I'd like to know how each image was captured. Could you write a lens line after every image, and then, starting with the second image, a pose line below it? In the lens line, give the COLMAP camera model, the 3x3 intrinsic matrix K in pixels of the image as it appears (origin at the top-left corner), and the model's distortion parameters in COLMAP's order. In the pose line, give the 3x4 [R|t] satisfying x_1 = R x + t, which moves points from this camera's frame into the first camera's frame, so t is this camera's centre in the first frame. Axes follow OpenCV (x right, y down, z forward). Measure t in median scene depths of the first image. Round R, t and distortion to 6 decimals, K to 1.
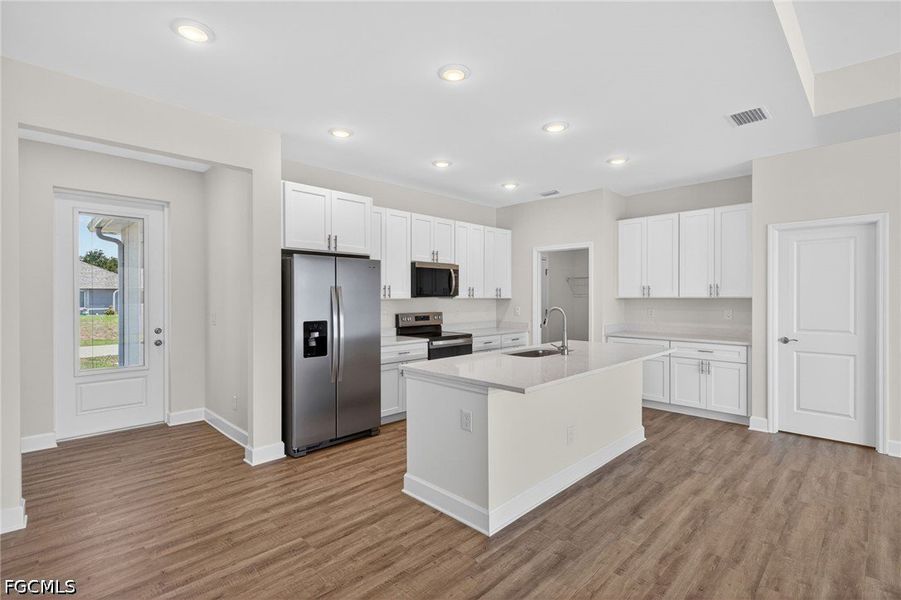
lens RADIAL K [[428.3, 0, 444.1], [0, 428.3, 300.2], [0, 0, 1]] dist [0.011405, -0.001584]
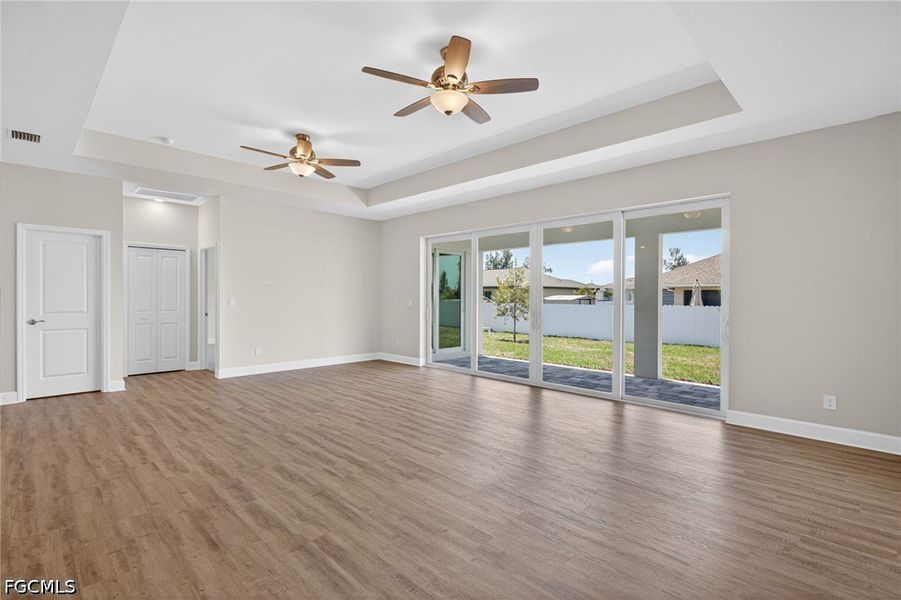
lens RADIAL K [[428.3, 0, 448.8], [0, 428.3, 296.3], [0, 0, 1]] dist [0.011405, -0.001584]
pose [[-0.001378, 0.001219, 0.999998, -0.448149], [0.003608, 0.999993, -0.001214, 0.029134], [-0.999993, 0.003606, -0.001382, -0.169342]]
